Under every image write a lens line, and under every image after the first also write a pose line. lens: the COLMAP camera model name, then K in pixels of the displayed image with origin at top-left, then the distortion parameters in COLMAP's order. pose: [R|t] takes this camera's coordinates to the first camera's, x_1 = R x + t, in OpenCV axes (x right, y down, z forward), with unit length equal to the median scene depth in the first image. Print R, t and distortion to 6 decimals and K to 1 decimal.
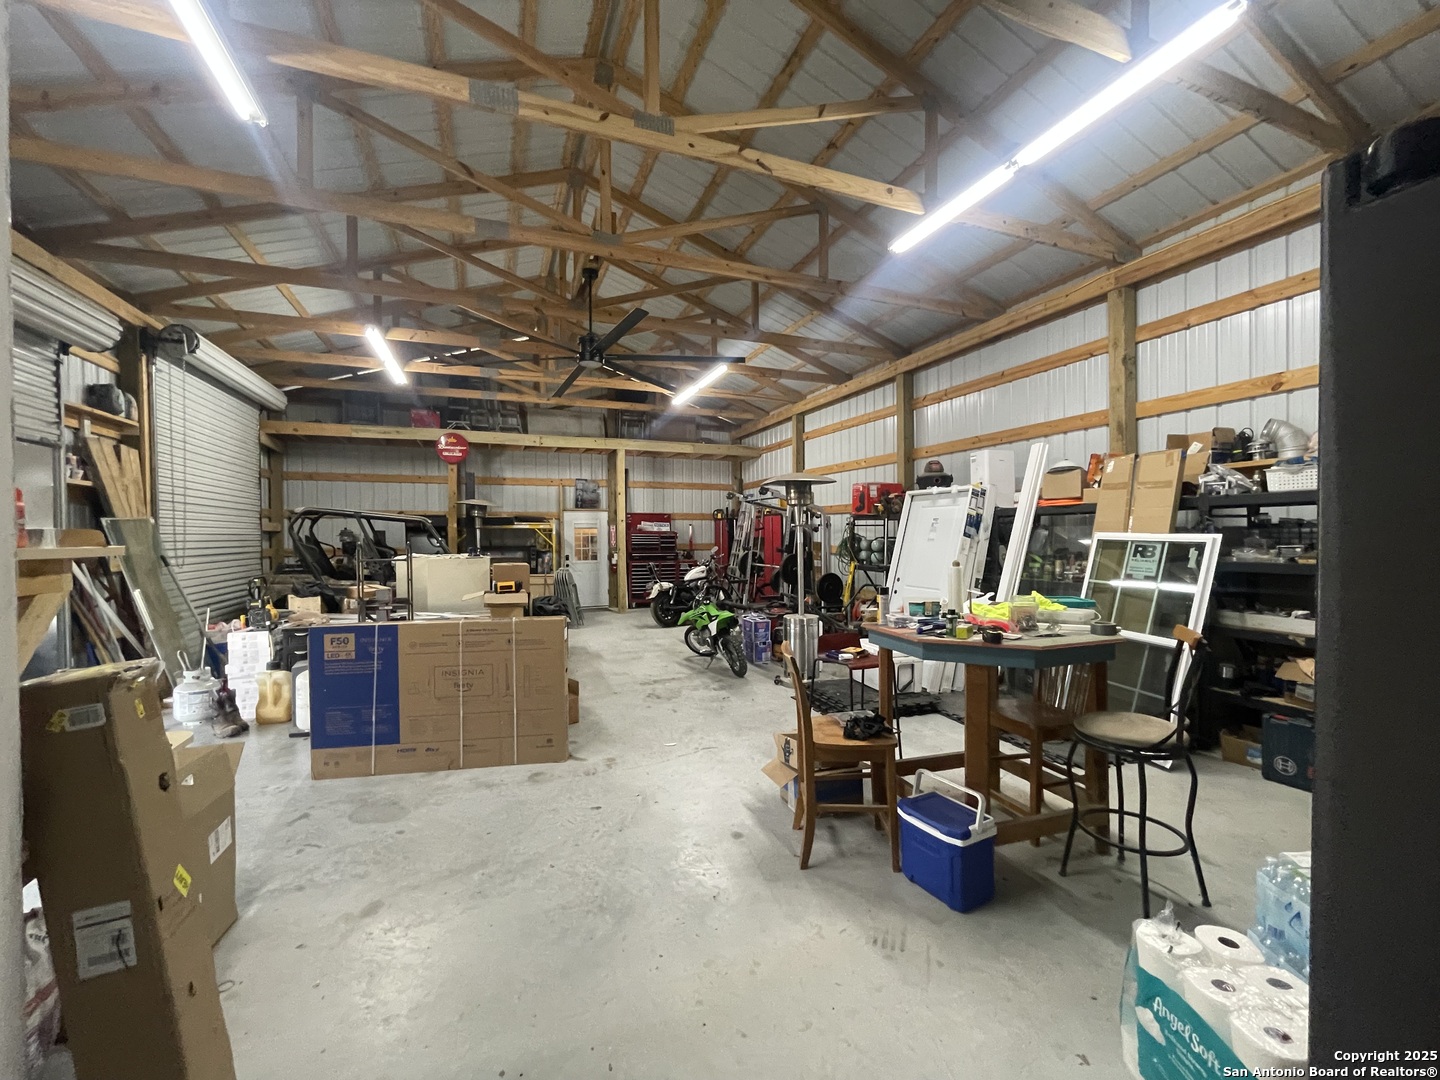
lens RADIAL K [[583.5, 0, 717.4], [0, 583.5, 535.2], [0, 0, 1]] dist [-0.001908, -0.000239]
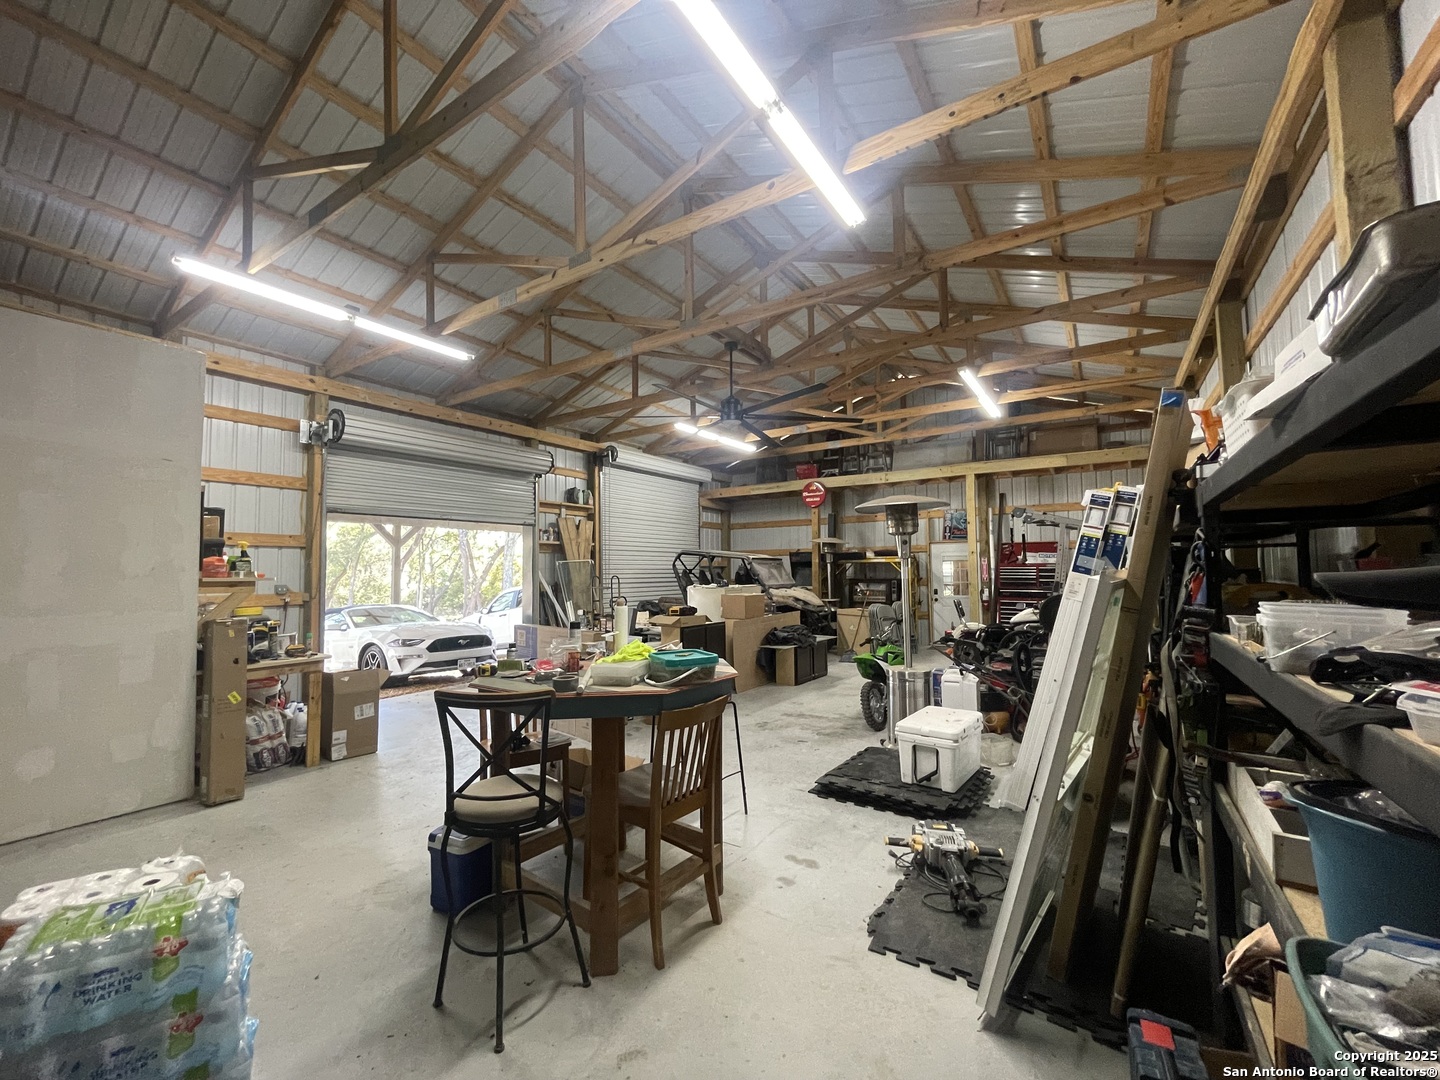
lens RADIAL K [[583.5, 0, 720.1], [0, 583.5, 544.8], [0, 0, 1]] dist [-0.001908, -0.000239]
pose [[0.582425, -0.034743, -0.812142, 0.646289], [0.005279, 0.999227, -0.038960, -0.006471], [0.812867, 0.018404, 0.582158, 0.290230]]
